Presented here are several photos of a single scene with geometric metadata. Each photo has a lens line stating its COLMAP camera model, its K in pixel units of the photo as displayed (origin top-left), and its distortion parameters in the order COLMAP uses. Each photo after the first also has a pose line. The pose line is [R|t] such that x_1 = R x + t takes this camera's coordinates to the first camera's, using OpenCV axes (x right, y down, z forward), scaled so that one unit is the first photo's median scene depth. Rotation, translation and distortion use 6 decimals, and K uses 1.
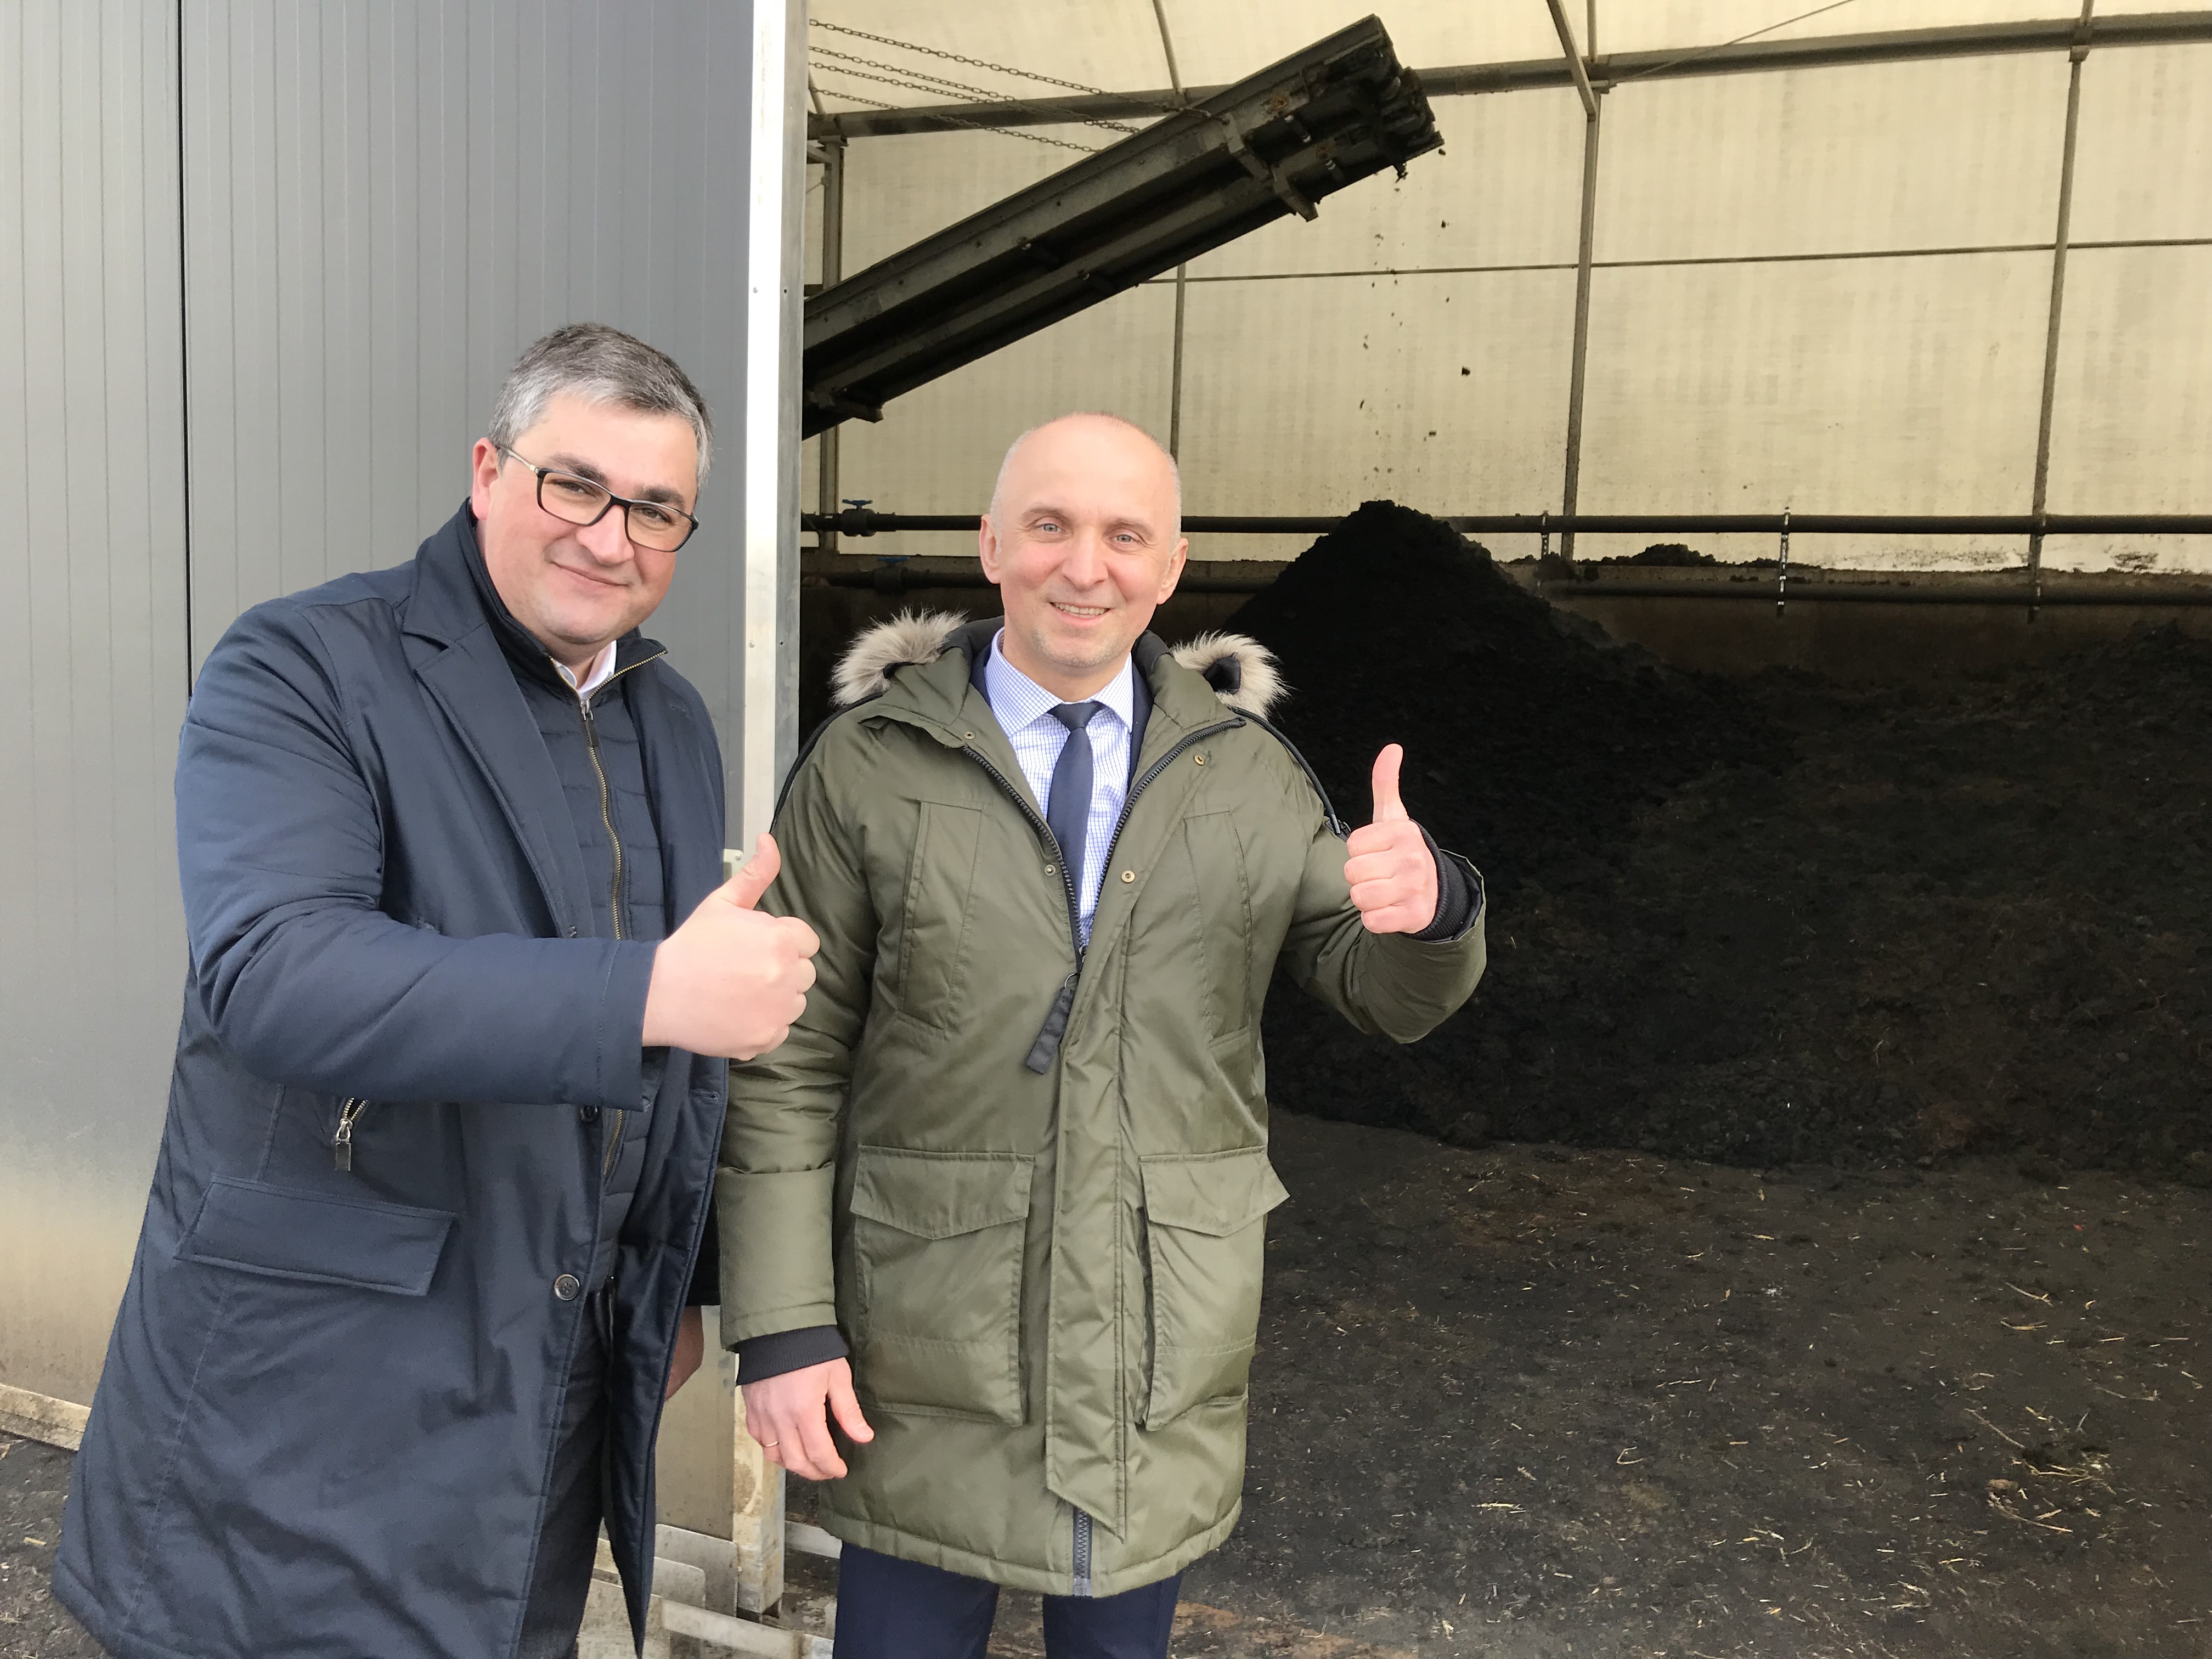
lens RADIAL K [[1810.9, 0, 1105.6], [0, 1810.9, 817.6], [0, 0, 1]] dist [0.040952, -0.023393]
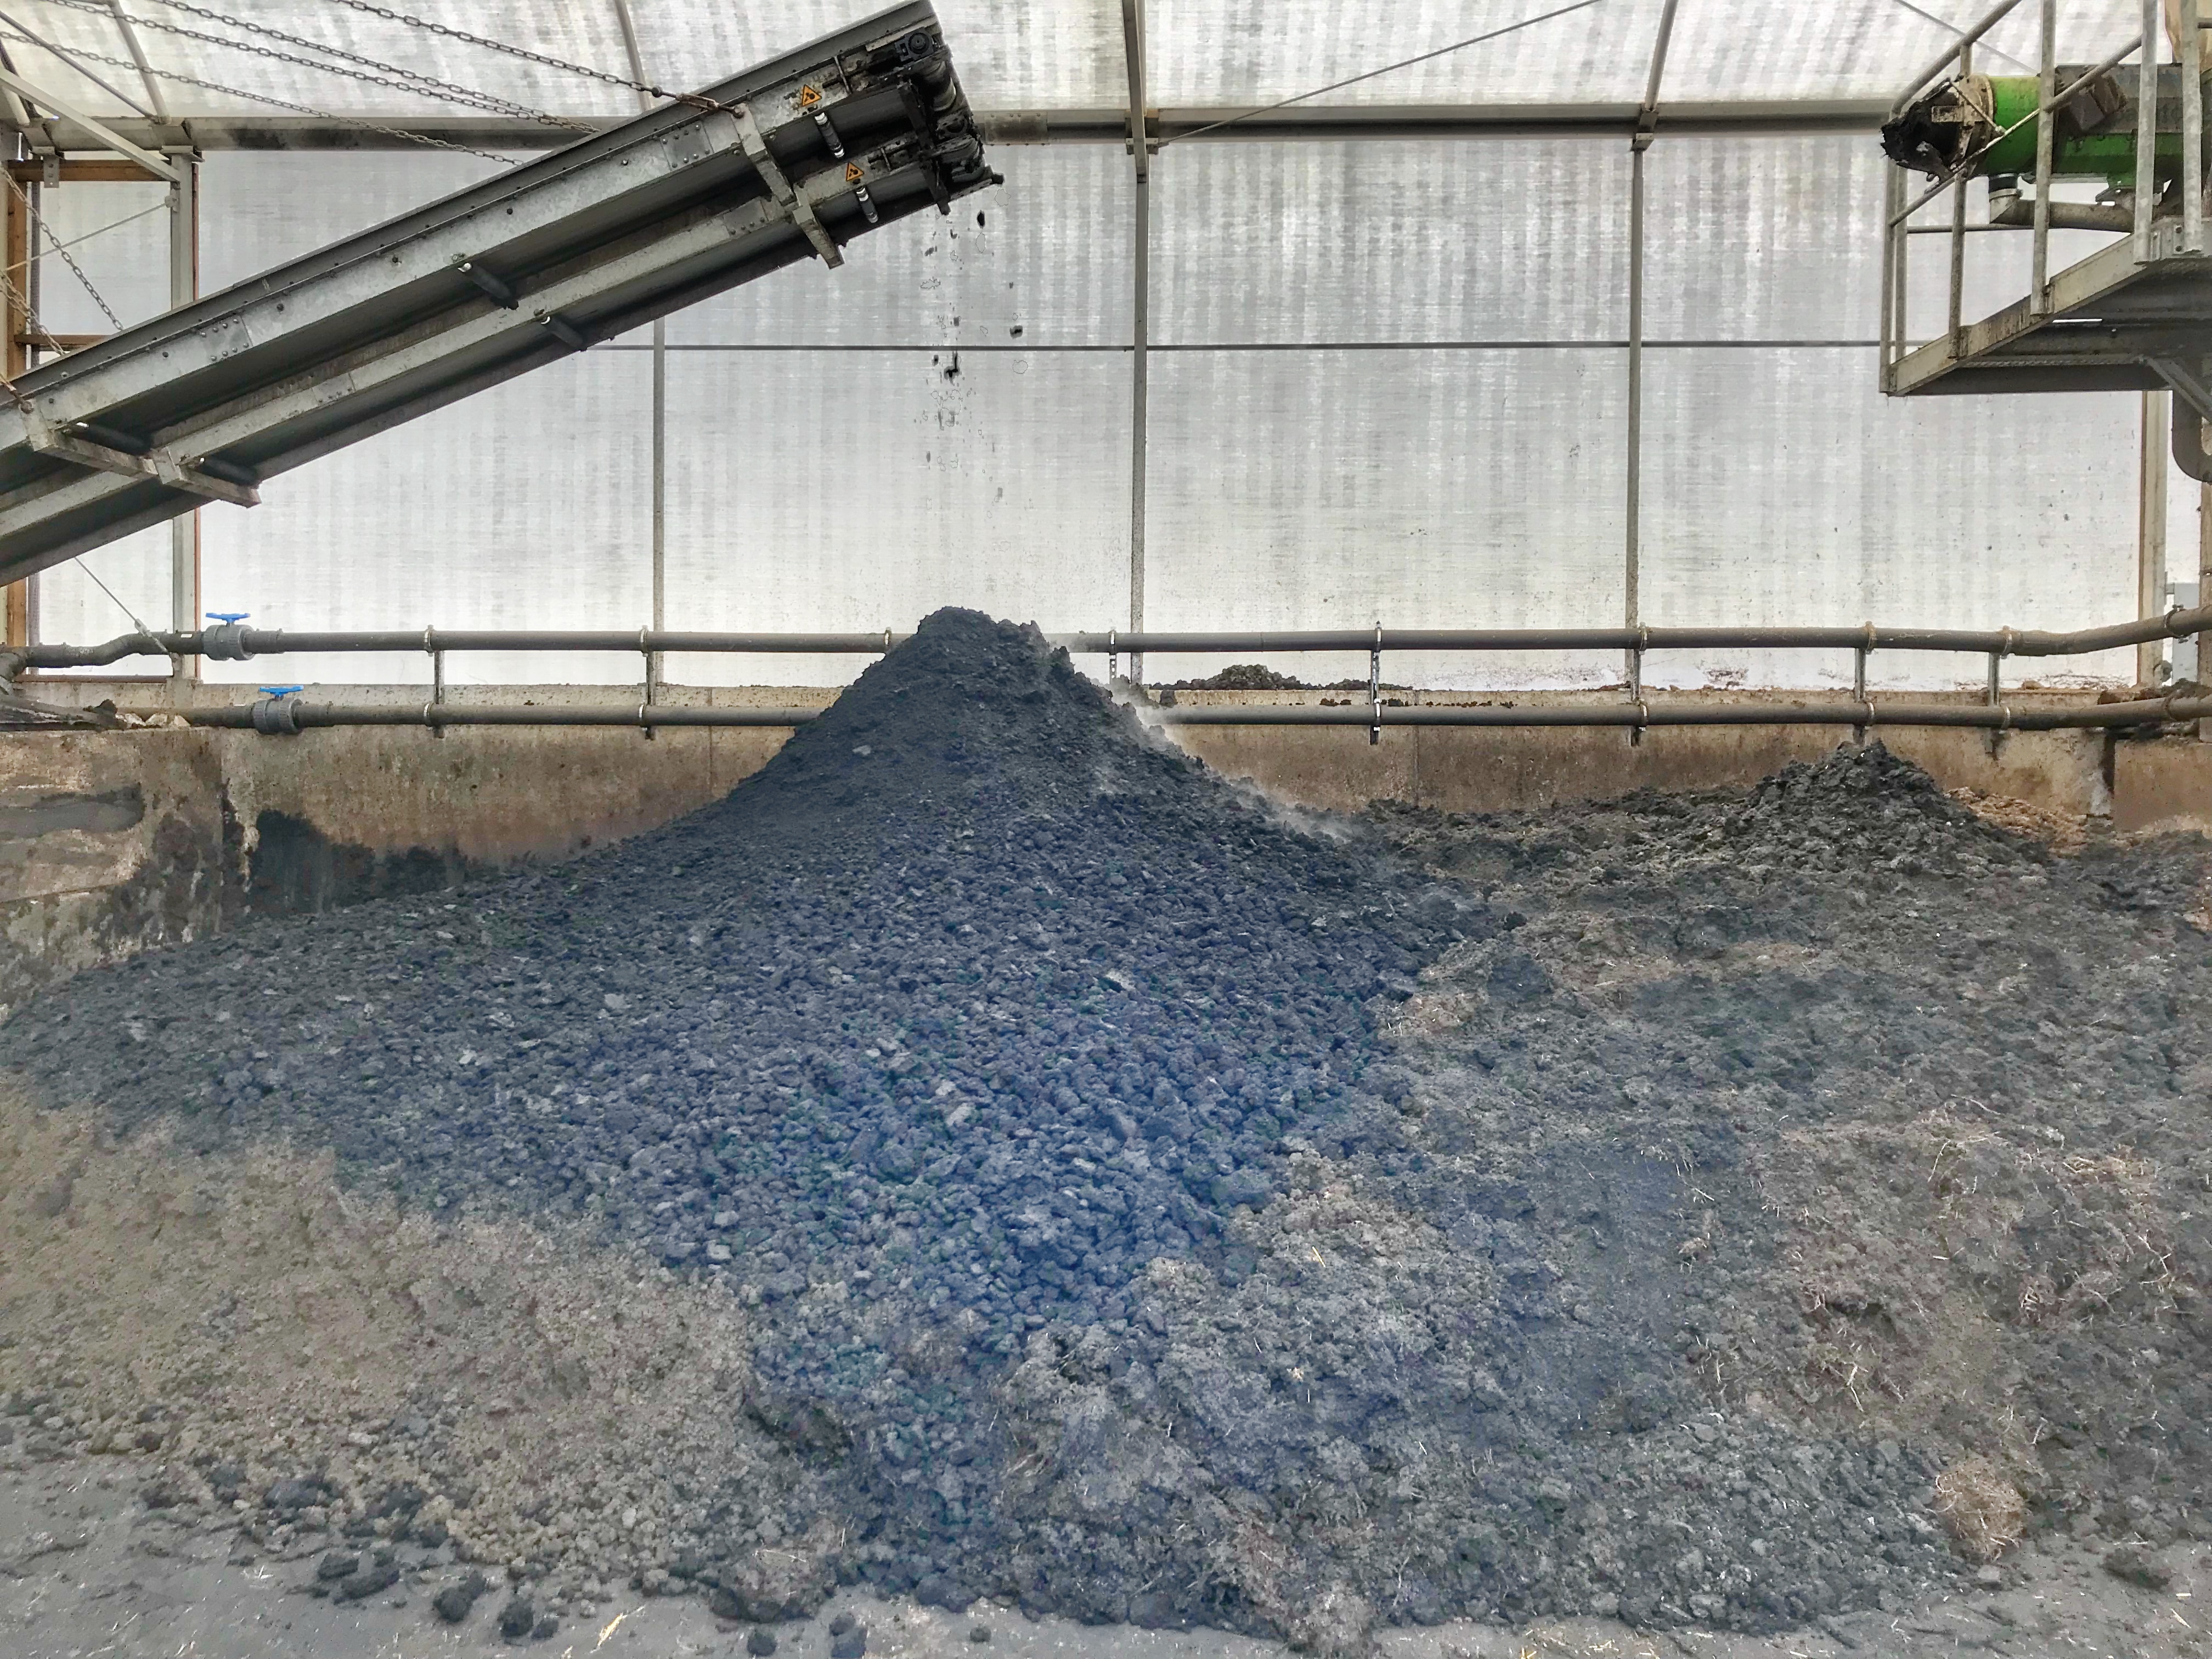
lens RADIAL K [[1810.9, 0, 1077.4], [0, 1810.9, 796.9], [0, 0, 1]] dist [0.040952, -0.023393]
pose [[0.957899, -0.029387, 0.285597, -0.021299], [0.053029, 0.995742, -0.075401, -0.028354], [-0.282165, 0.087371, 0.955379, 0.221621]]
